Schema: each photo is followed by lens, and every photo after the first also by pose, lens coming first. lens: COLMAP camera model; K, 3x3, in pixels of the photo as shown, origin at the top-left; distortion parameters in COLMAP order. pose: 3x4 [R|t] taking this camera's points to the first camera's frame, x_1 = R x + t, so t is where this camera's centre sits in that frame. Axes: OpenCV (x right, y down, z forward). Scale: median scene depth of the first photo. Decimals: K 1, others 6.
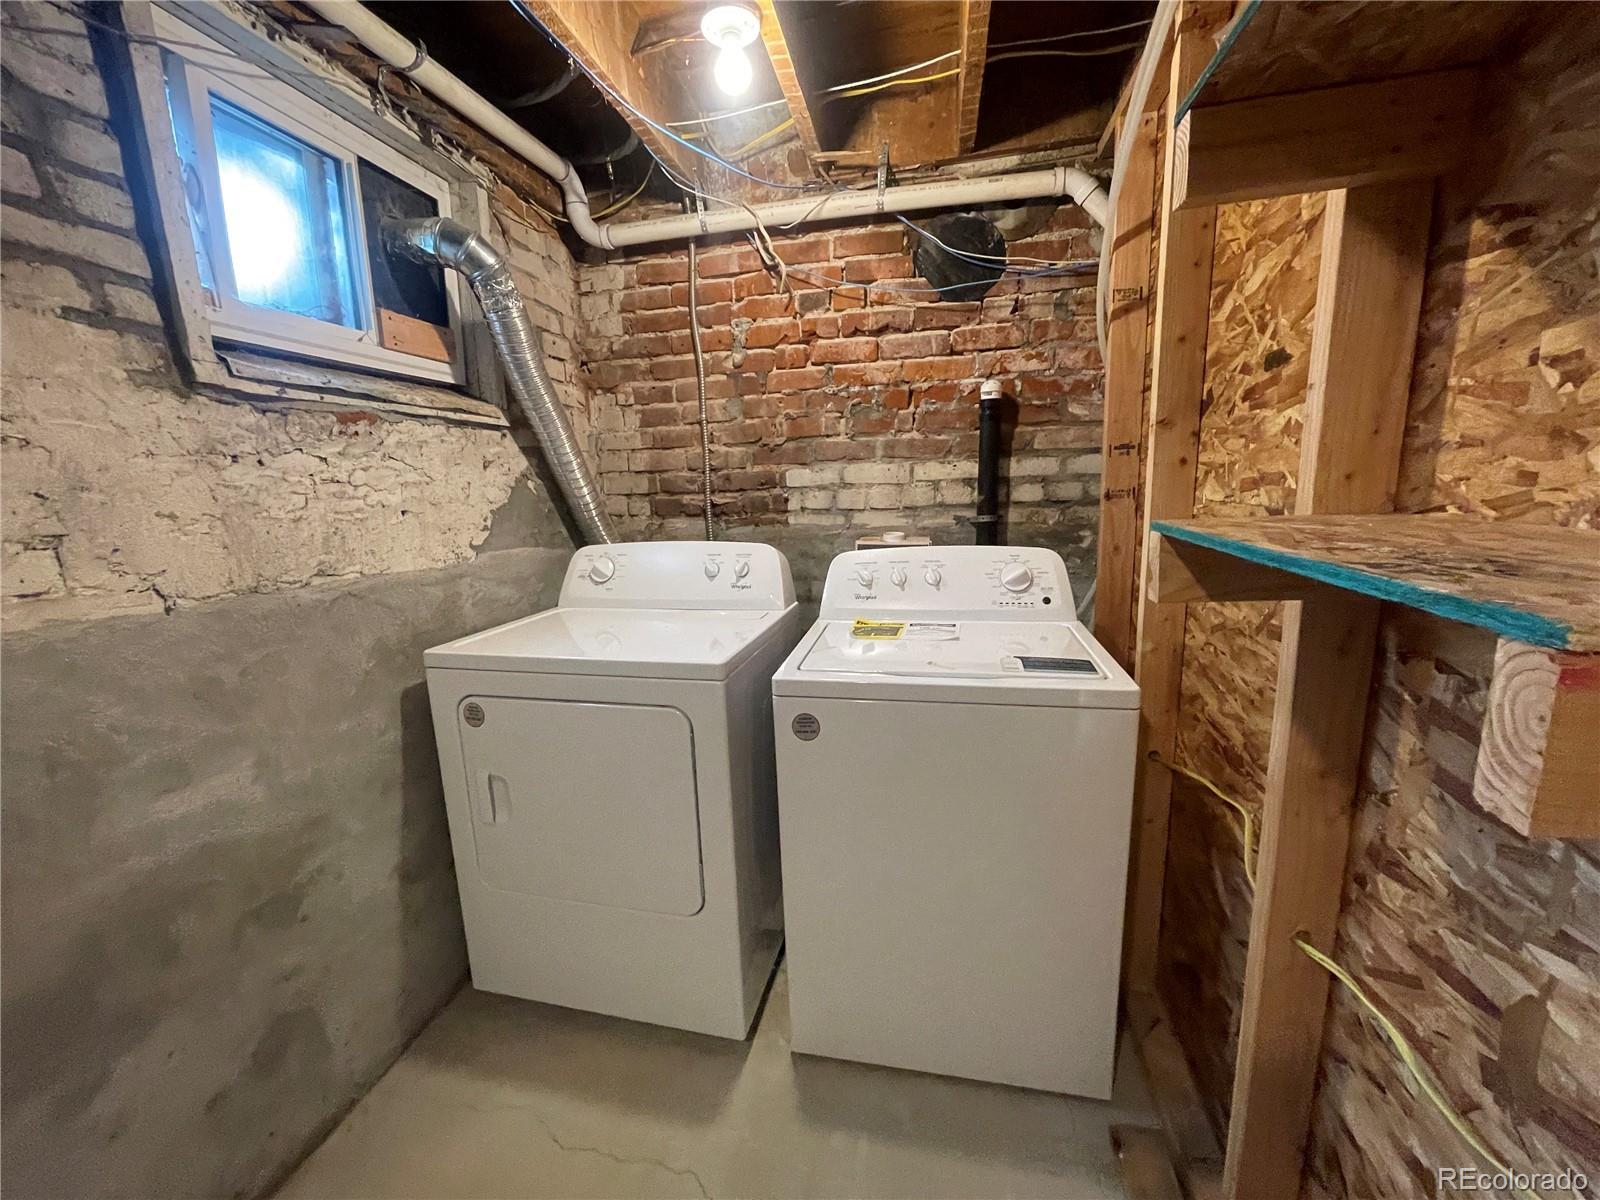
lens RADIAL K [[630.1, 0, 799.3], [0, 630.1, 597.1], [0, 0, 1]] dist [-0.001108, -0.000024]
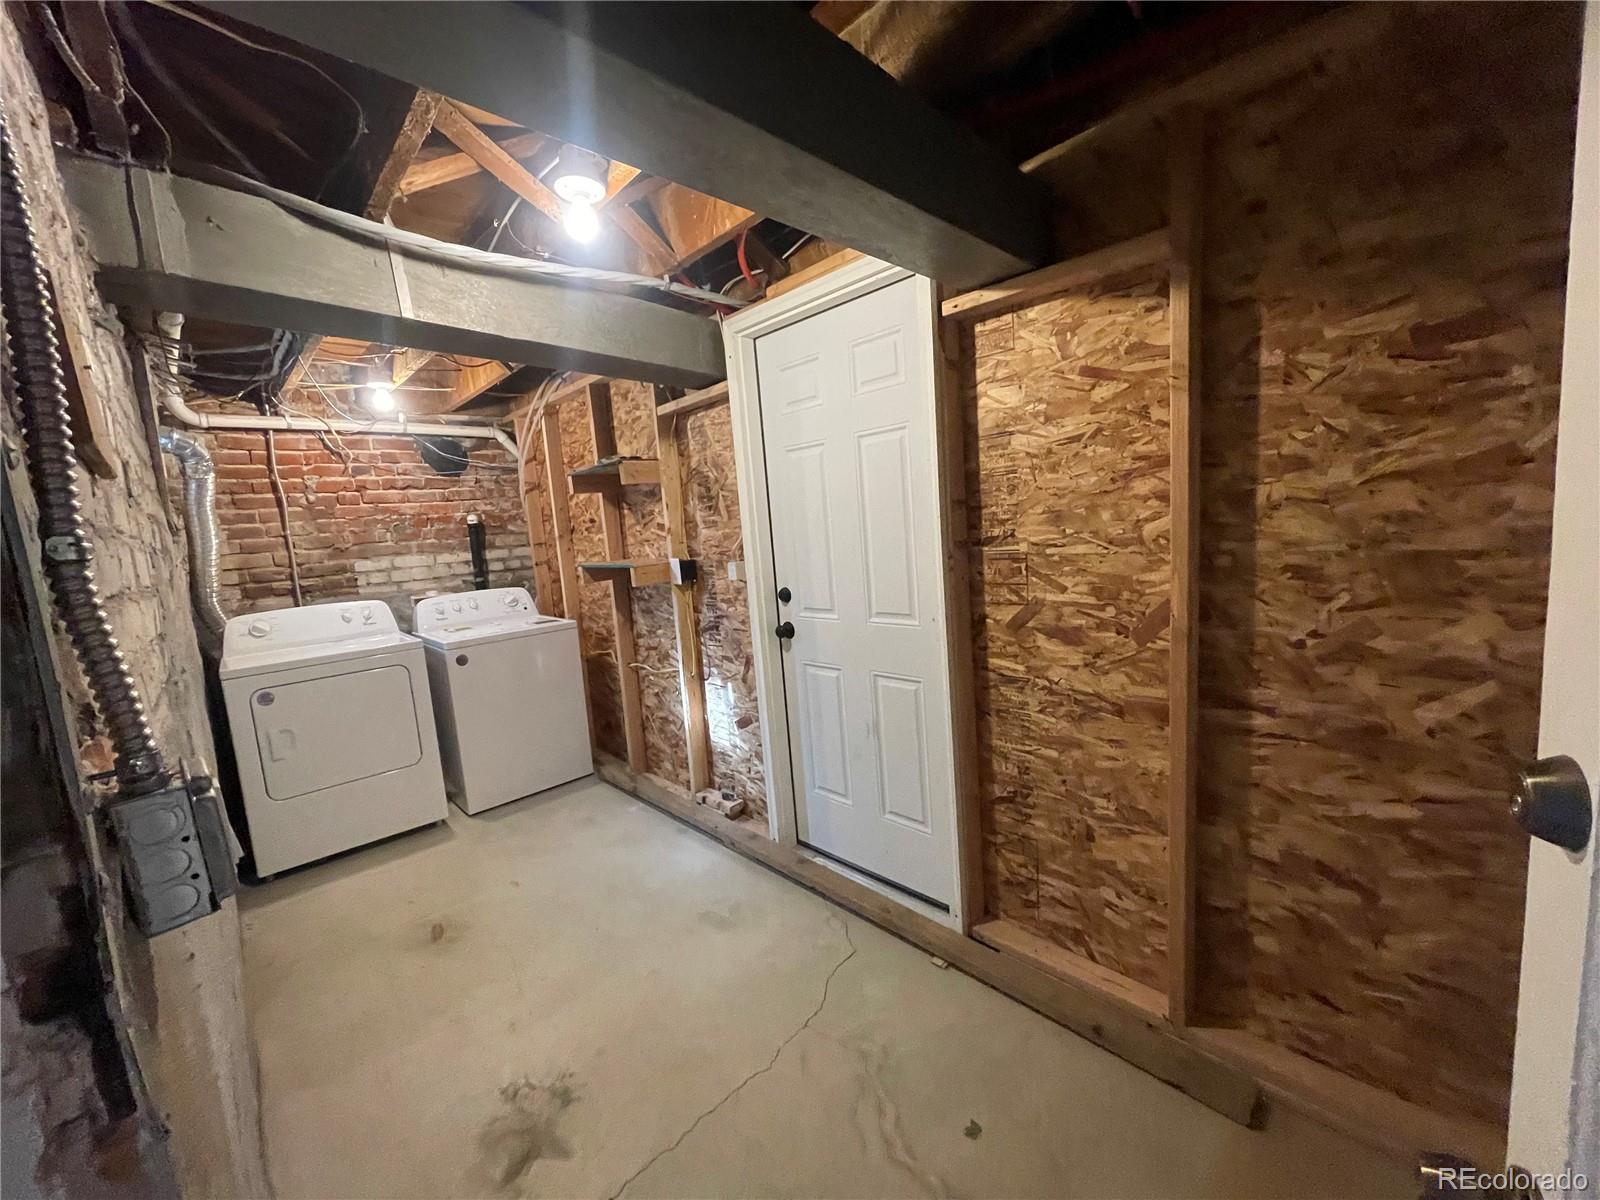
lens RADIAL K [[630.1, 0, 799.3], [0, 630.1, 597.1], [0, 0, 1]] dist [-0.001108, -0.000024]
pose [[0.548044, -0.101070, 0.830321, -0.837498], [0.209831, 0.977543, -0.019507, 0.188253], [-0.809702, 0.184918, 0.556945, -0.967991]]
